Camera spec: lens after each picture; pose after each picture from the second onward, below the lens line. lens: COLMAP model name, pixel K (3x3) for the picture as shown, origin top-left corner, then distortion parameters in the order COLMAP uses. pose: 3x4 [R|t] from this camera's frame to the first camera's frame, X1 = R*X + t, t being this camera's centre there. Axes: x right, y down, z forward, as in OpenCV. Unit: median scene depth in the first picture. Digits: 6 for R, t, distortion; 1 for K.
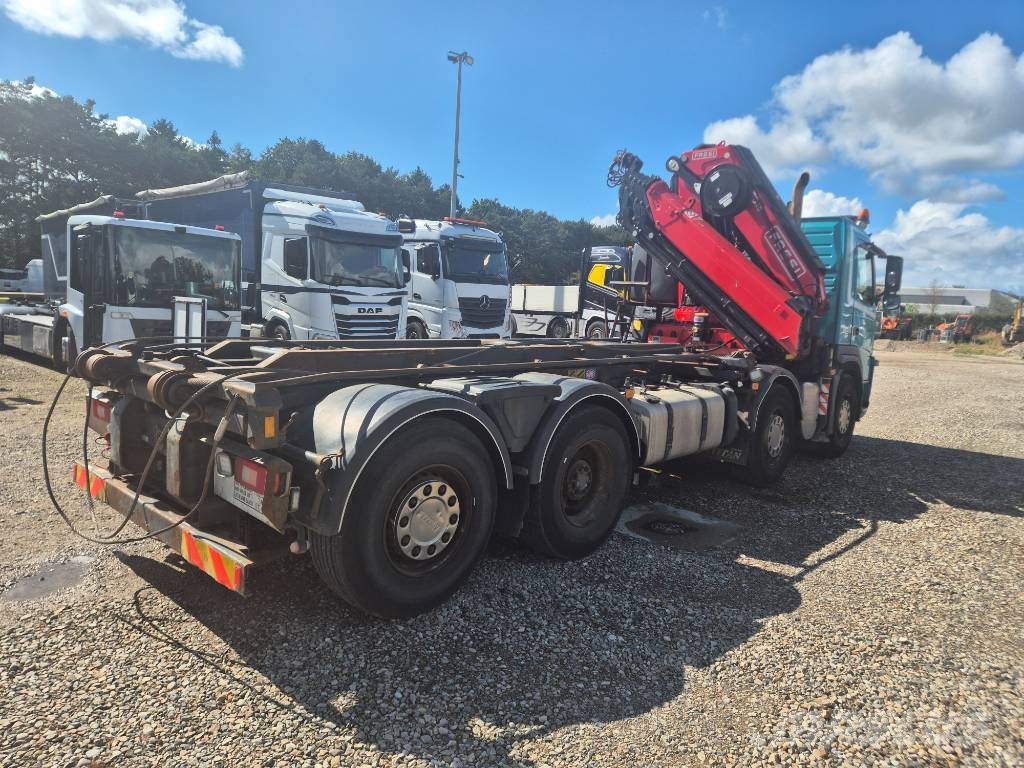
lens RADIAL K [[681.7, 0, 519.3], [0, 681.7, 381.9], [0, 0, 1]] dist [0.068704, -0.056585]
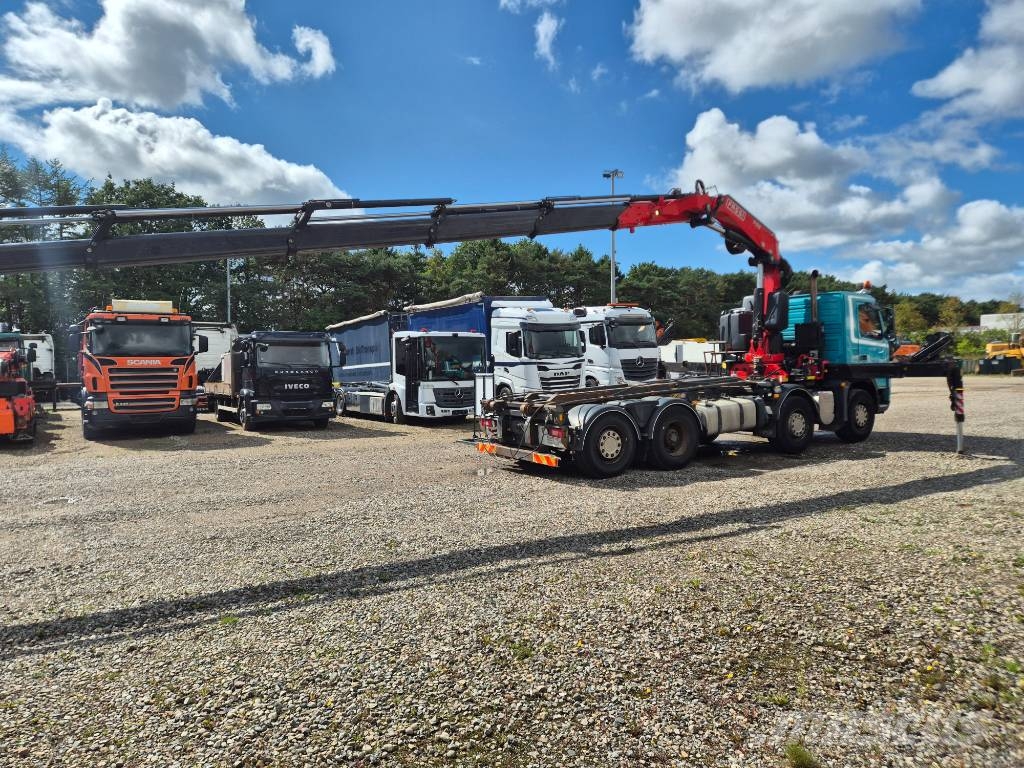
lens RADIAL K [[681.7, 0, 519.3], [0, 681.7, 381.9], [0, 0, 1]] dist [0.068704, -0.056585]
pose [[0.968323, -0.069024, -0.239971, 0.046952], [0.047982, 0.994560, -0.092456, 0.044396], [0.245047, 0.078013, 0.966367, -0.435568]]
